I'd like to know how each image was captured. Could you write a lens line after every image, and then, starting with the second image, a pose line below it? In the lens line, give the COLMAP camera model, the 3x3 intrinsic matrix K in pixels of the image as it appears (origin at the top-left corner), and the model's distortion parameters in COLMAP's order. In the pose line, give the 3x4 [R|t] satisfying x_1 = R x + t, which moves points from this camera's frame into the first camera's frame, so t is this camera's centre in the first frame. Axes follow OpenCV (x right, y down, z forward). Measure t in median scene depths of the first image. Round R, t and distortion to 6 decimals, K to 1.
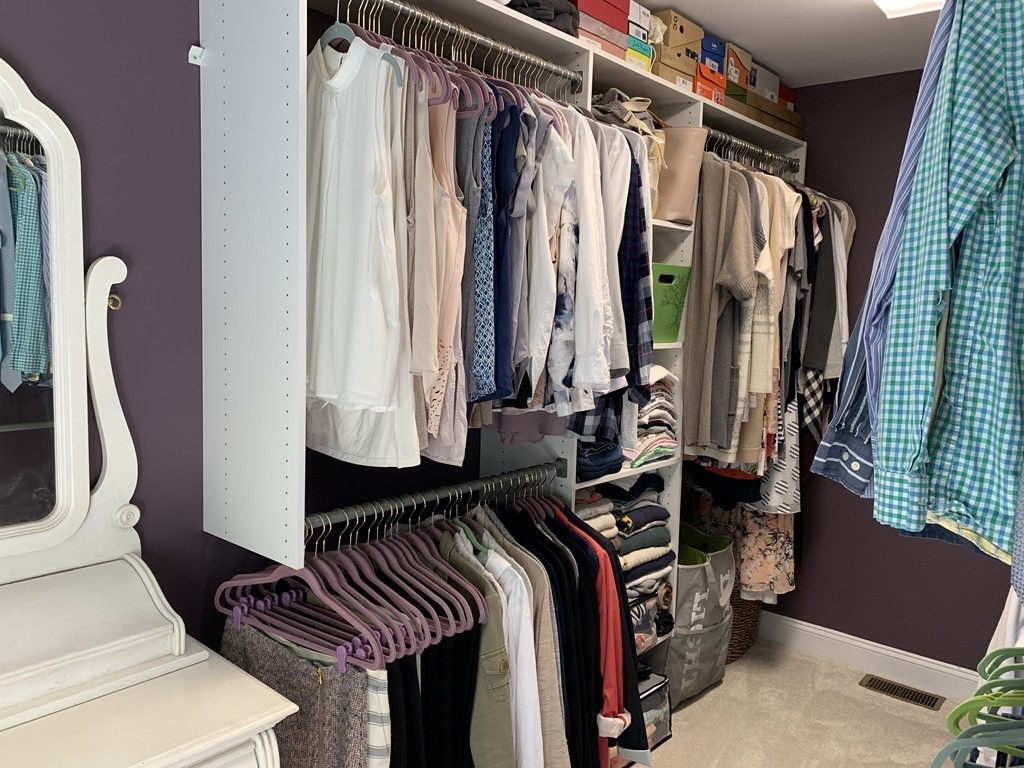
lens RADIAL K [[784.1, 0, 507.1], [0, 784.1, 386.2], [0, 0, 1]] dist [0.040985, -0.070116]
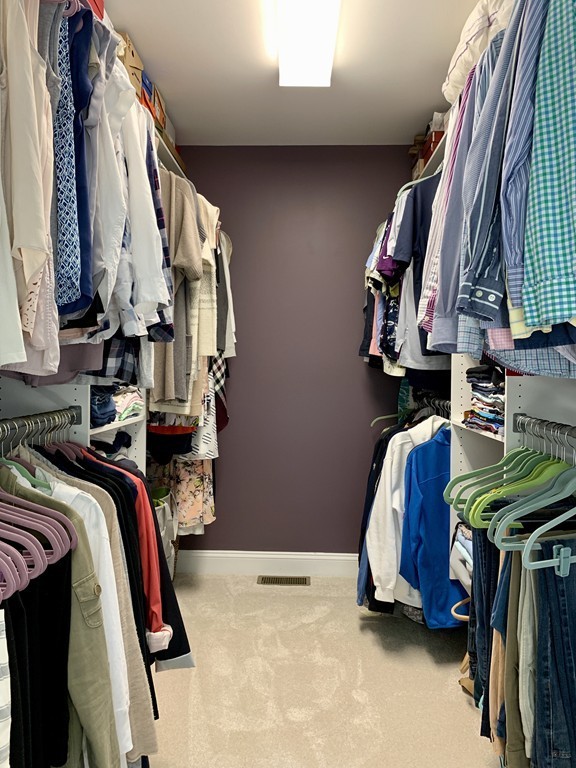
lens RADIAL K [[588.1, 0, 284.4], [0, 588.1, 377.9], [0, 0, 1]] dist [0.040985, -0.070116]
pose [[0.793203, -0.036578, 0.607858, -0.158589], [0.078668, 0.995985, -0.042721, 0.094457], [-0.603855, 0.081706, 0.792895, 0.175307]]
